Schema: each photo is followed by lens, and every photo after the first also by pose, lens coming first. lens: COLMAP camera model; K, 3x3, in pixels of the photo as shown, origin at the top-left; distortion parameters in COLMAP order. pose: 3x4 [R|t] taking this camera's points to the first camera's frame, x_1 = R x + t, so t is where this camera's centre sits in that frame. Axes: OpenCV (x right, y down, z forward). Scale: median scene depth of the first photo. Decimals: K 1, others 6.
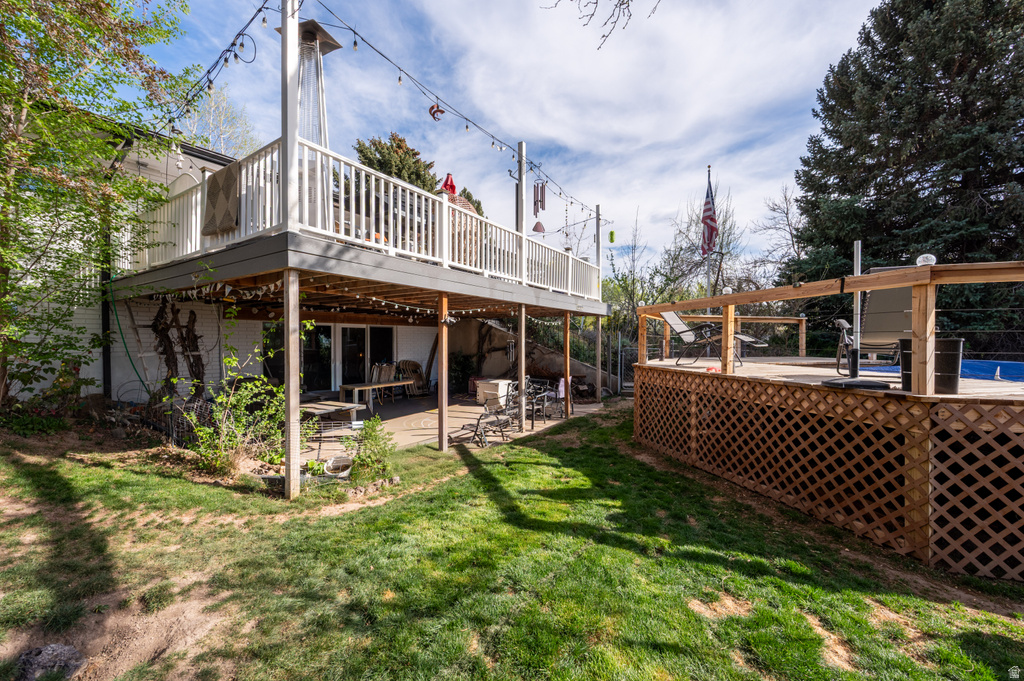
lens RADIAL K [[404.4, 0, 517.0], [0, 404.4, 340.8], [0, 0, 1]] dist [-0.004707, 0.000046]
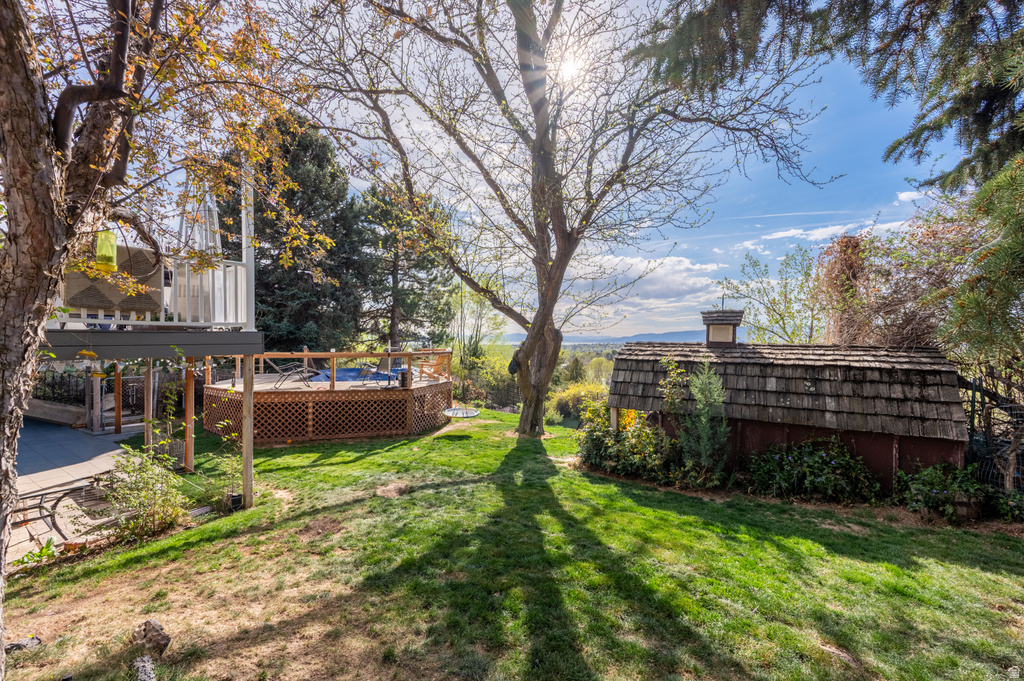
lens RADIAL K [[404.4, 0, 512.1], [0, 404.4, 339.8], [0, 0, 1]] dist [-0.004707, 0.000046]
pose [[0.033535, 0.001891, 0.999436, -1.402755], [-0.001862, 0.999997, -0.001829, -0.158079], [-0.999436, -0.001800, 0.033538, -0.012939]]
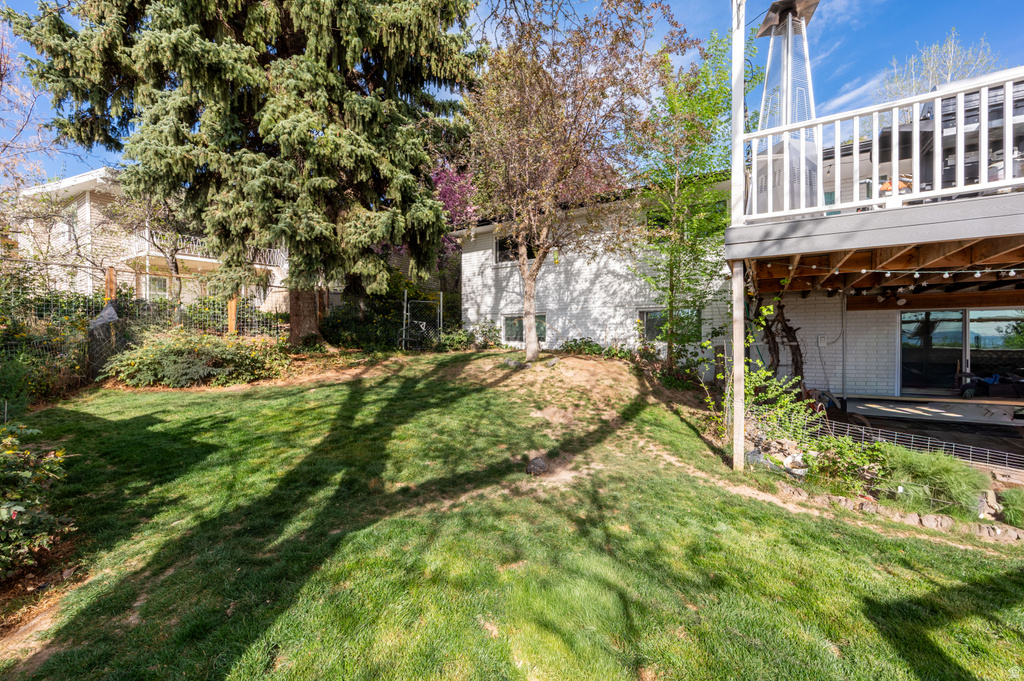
lens RADIAL K [[404.4, 0, 520.1], [0, 404.4, 341.0], [0, 0, 1]] dist [-0.004707, 0.000046]
pose [[0.010774, 0.000700, -0.999942, 0.357478], [-0.001866, 0.999998, 0.000680, 0.027707], [0.999940, 0.001858, 0.010775, 0.273143]]
